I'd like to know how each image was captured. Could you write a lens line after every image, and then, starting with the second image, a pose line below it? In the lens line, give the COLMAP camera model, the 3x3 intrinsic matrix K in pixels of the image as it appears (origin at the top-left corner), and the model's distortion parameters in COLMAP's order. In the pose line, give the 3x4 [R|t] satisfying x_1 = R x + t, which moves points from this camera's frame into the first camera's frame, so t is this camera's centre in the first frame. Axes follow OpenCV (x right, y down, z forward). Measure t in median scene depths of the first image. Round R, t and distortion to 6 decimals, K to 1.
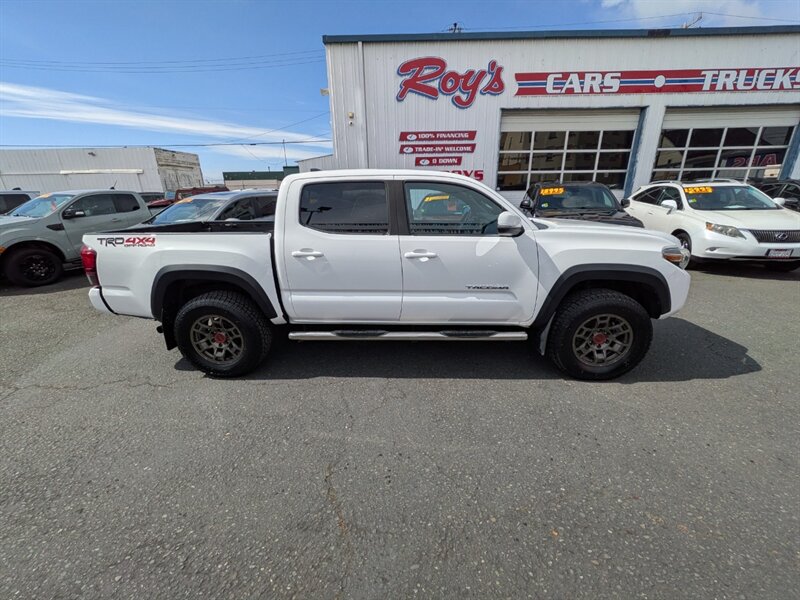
lens RADIAL K [[319.2, 0, 401.0], [0, 319.2, 297.7], [0, 0, 1]] dist [0.001613, 0.000208]
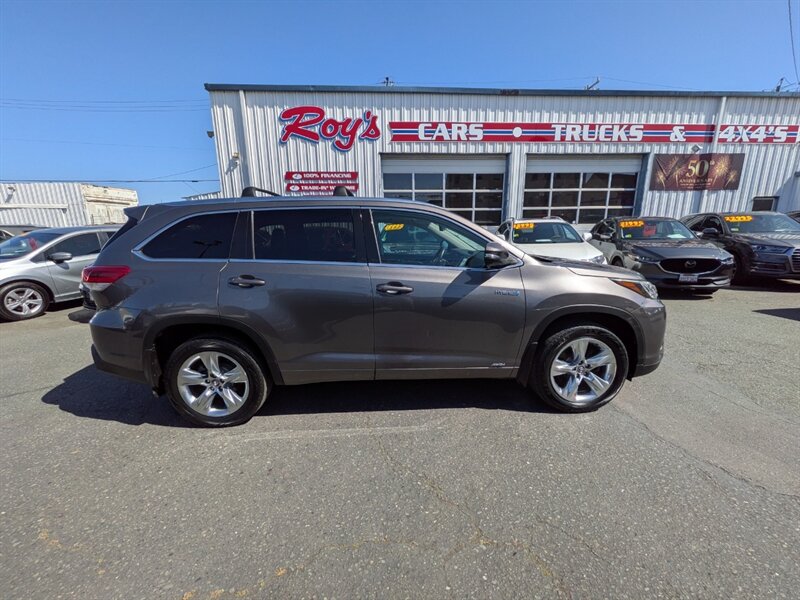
lens RADIAL K [[319.2, 0, 401.0], [0, 319.2, 297.7], [0, 0, 1]] dist [0.001613, 0.000208]
pose [[0.996908, -0.016180, 0.076892, 0.301605], [0.024001, 0.994504, -0.101912, 0.006989], [-0.074820, 0.103443, 0.991817, -0.023428]]
